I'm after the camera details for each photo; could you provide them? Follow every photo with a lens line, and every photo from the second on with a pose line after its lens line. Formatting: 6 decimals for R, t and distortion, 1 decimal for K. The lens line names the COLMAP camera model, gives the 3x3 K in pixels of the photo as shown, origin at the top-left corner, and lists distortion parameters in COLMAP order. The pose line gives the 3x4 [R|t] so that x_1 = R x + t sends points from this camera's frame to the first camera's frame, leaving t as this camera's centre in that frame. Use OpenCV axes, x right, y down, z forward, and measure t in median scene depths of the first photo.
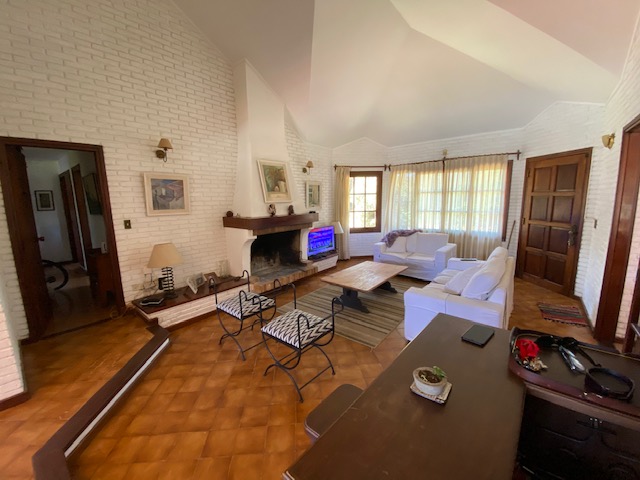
lens RADIAL K [[261.9, 0, 319.4], [0, 261.9, 238.6], [0, 0, 1]] dist [0.001232, -0.000259]
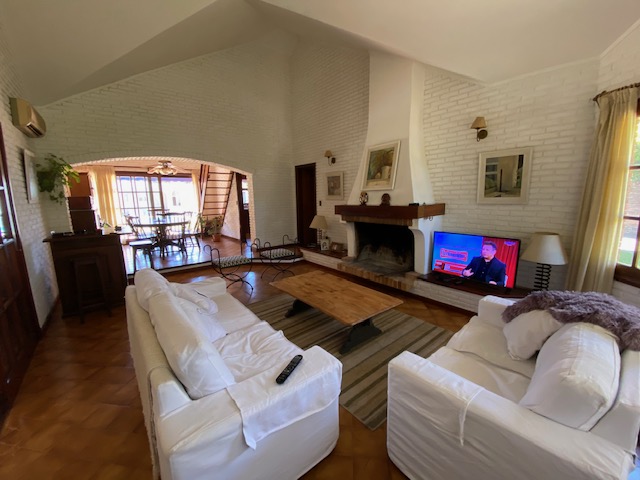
lens RADIAL K [[261.9, 0, 319.4], [0, 261.9, 235.5], [0, 0, 1]] dist [0.001232, -0.000259]
pose [[-0.187499, 0.167819, -0.967823, 0.806394], [-0.120448, 0.973933, 0.192213, -0.141015], [0.974852, 0.152612, -0.162398, 1.002221]]
